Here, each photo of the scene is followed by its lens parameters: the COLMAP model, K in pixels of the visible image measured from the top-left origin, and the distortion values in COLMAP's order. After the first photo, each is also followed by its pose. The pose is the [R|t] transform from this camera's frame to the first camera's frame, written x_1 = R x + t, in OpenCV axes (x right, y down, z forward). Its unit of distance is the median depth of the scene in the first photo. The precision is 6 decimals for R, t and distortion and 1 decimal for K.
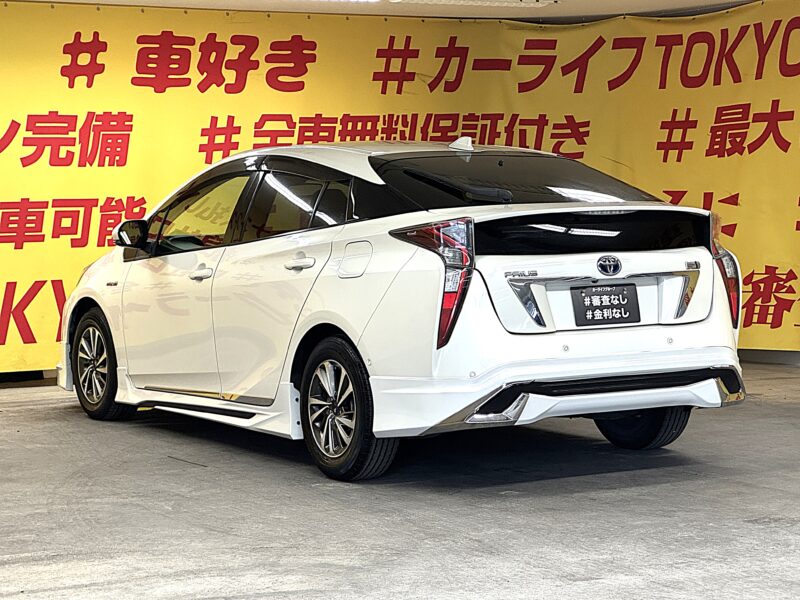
lens RADIAL K [[1905.1, 0, 400.0], [0, 1905.1, 300.0], [0, 0, 1]] dist [-0.071697, 3.517283]
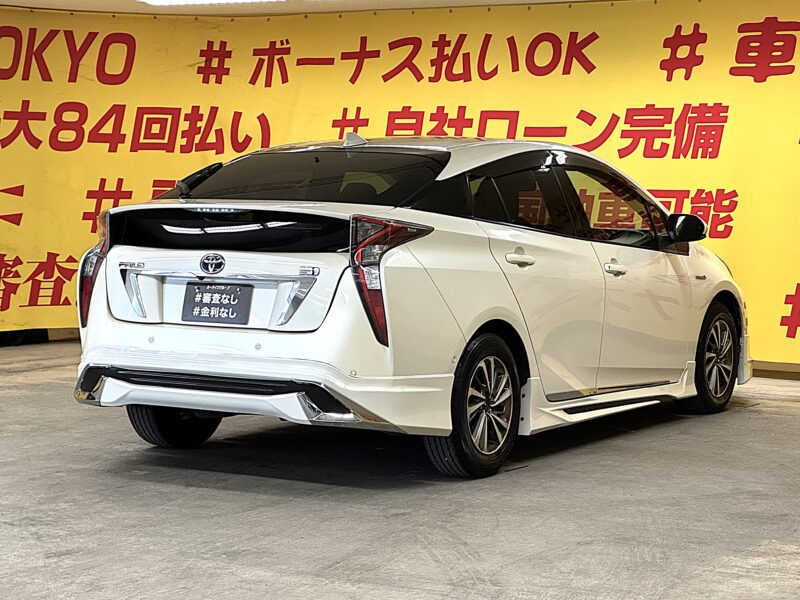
lens RADIAL K [[1905.1, 0, 400.0], [0, 1905.1, 300.0], [0, 0, 1]] dist [-0.071697, 3.517283]
pose [[0.476143, 0.079162, -0.875798, 0.664901], [-0.071280, 0.996137, 0.051286, -0.036964], [0.876474, 0.038008, 0.479946, 0.394570]]
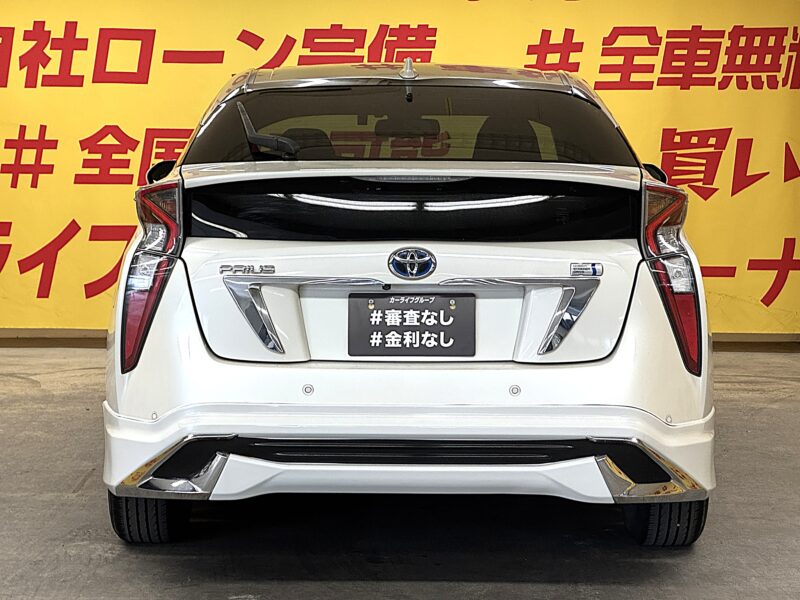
lens RADIAL K [[1888.9, 0, 390.3], [0, 1888.9, 301.8], [0, 0, 1]] dist [0.031105, 1.259177]
pose [[0.855803, 0.072876, -0.512144, 0.275330], [-0.049863, 0.997038, 0.058552, -0.027063], [0.514894, -0.024572, 0.856902, 0.297007]]
